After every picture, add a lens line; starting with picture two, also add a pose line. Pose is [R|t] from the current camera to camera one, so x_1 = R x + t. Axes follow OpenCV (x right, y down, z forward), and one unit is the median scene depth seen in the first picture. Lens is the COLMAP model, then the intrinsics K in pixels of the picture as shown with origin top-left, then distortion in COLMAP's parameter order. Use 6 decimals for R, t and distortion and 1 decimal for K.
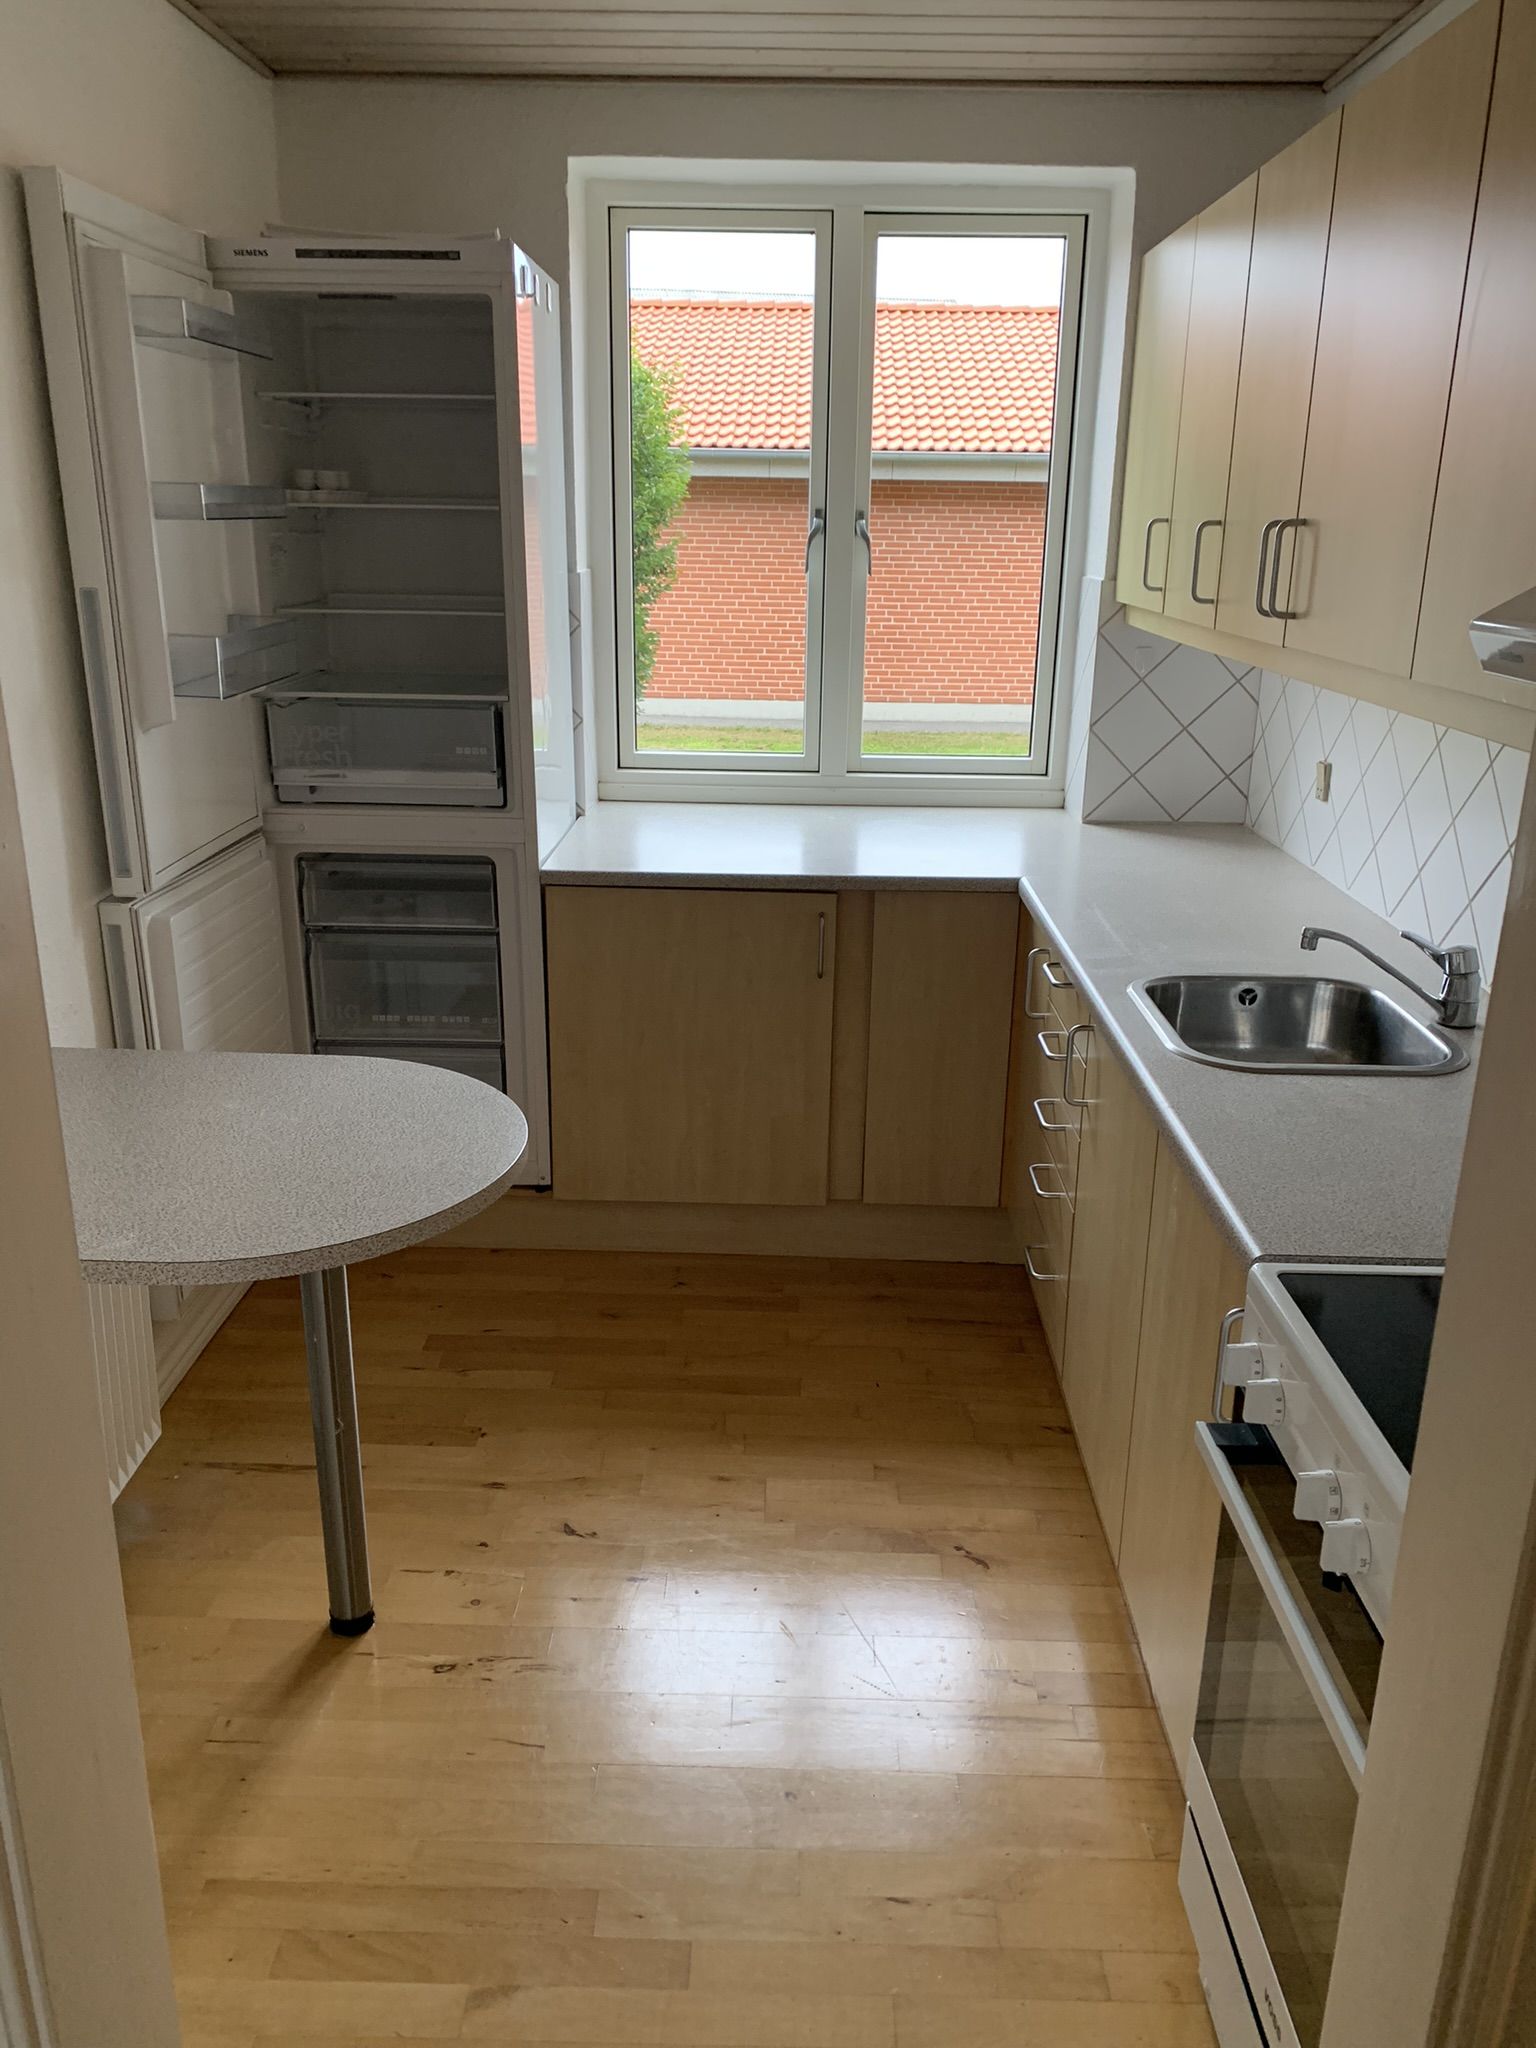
lens RADIAL K [[1542.4, 0, 773.9], [0, 1542.4, 1030.6], [0, 0, 1]] dist [0.038121, -0.055054]
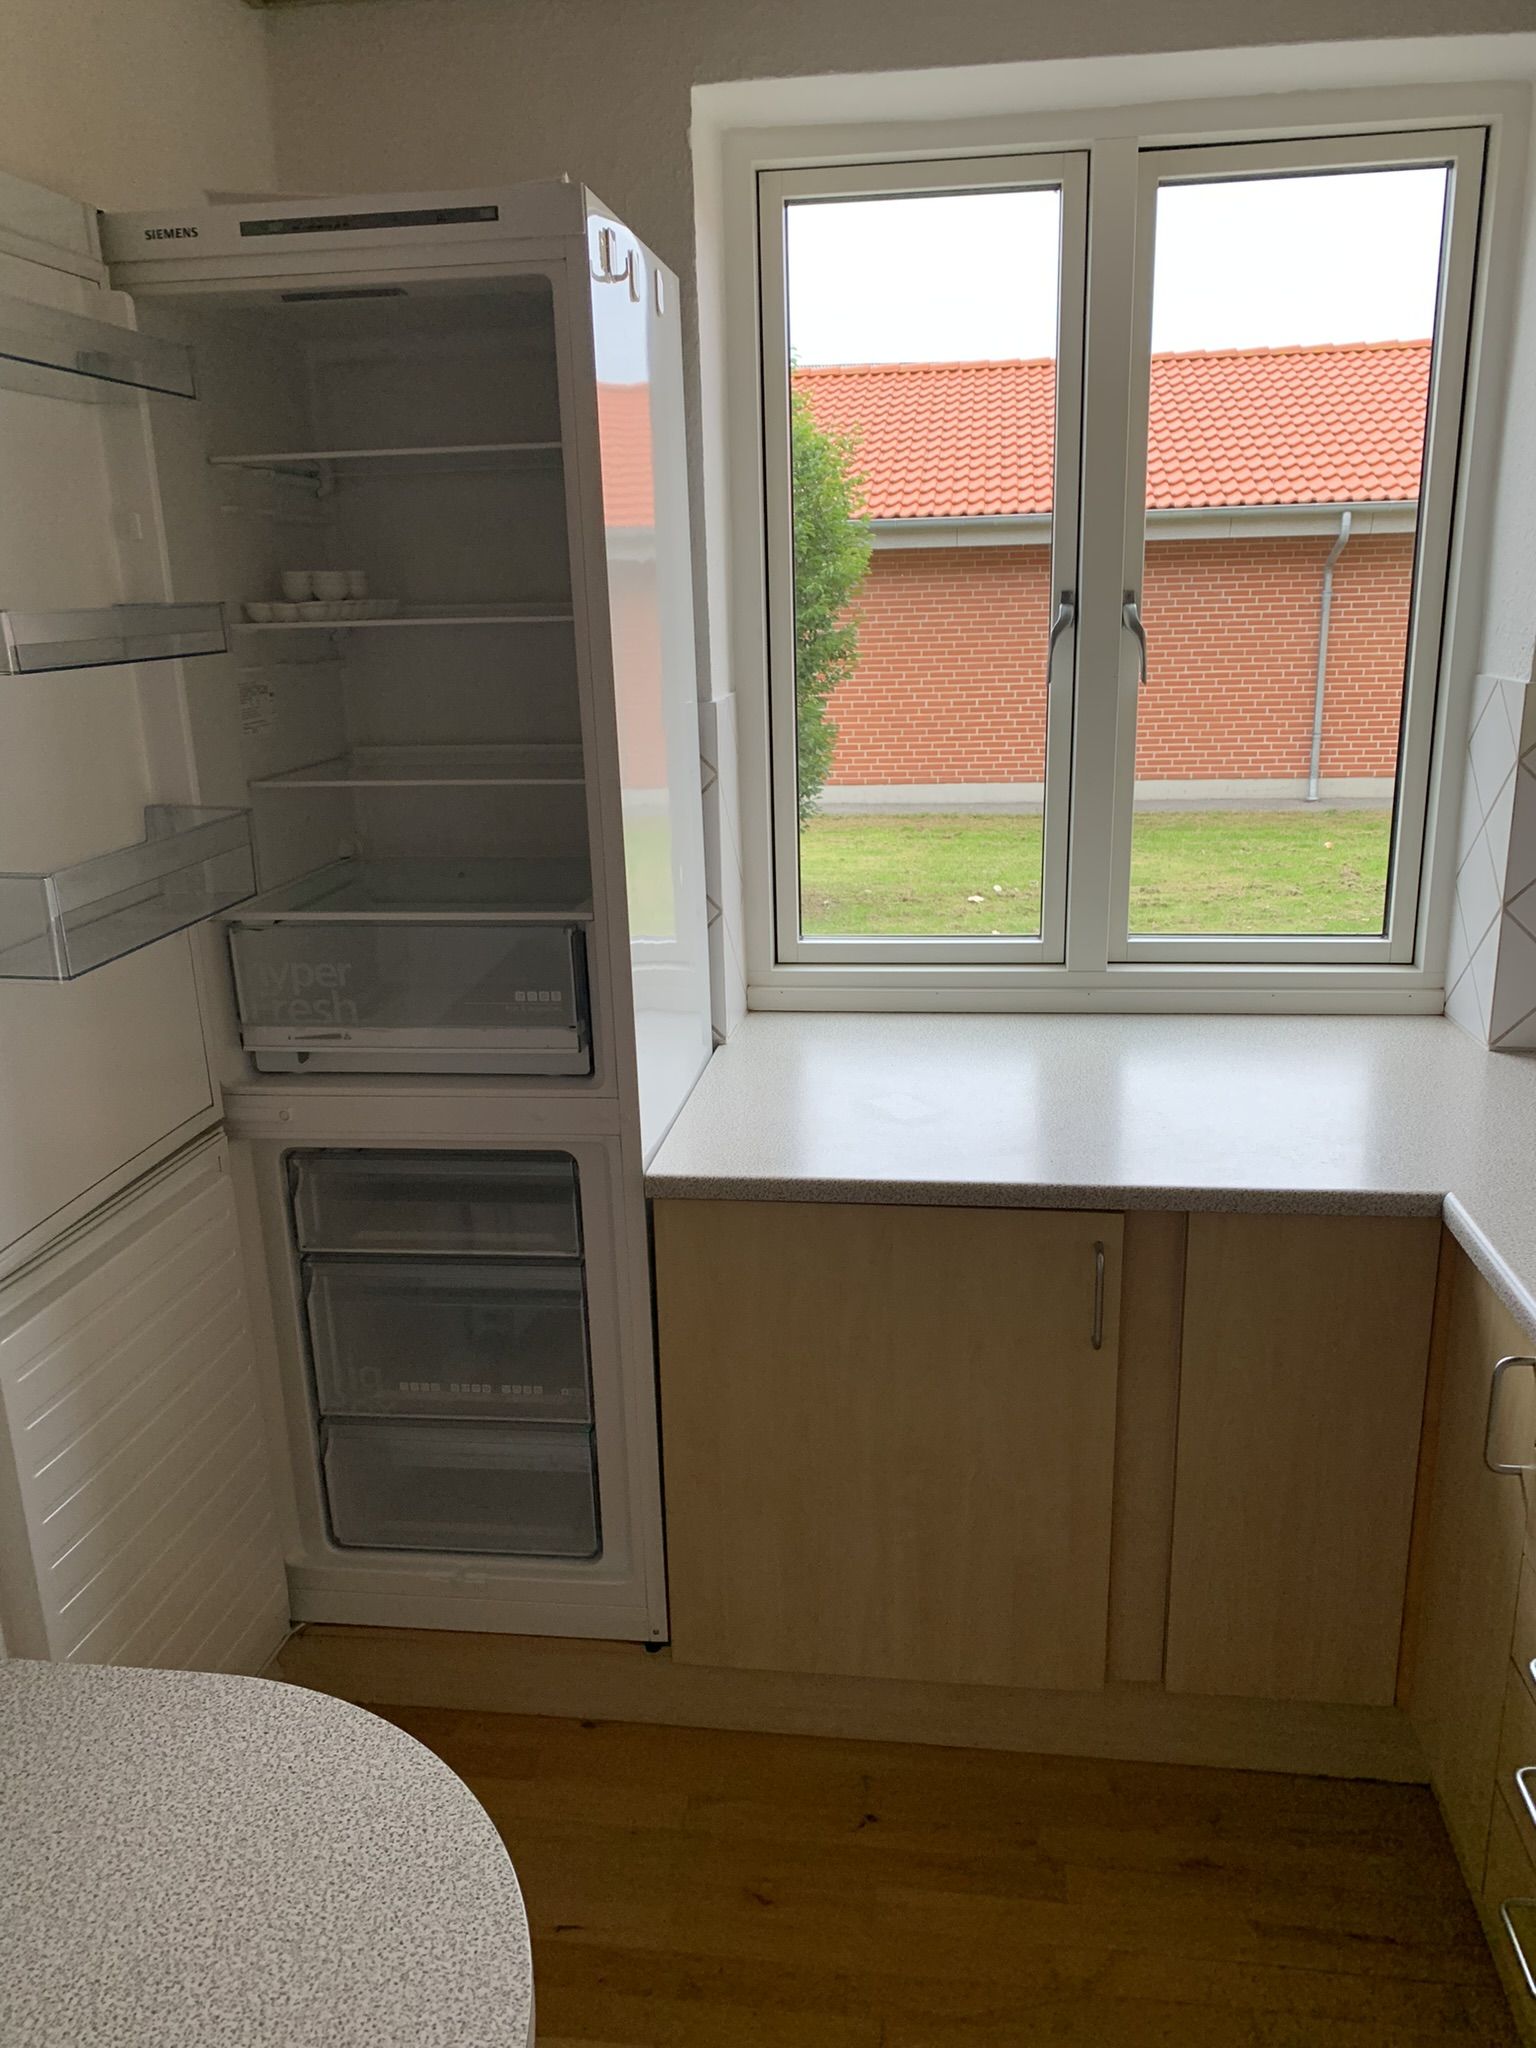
lens RADIAL K [[1542.4, 0, 759.5], [0, 1542.4, 1032.2], [0, 0, 1]] dist [0.038121, -0.055054]
pose [[0.991947, -0.008152, -0.126391, -0.023450], [0.002909, 0.999130, -0.041611, -0.130585], [0.126620, 0.040909, 0.991107, 0.359012]]
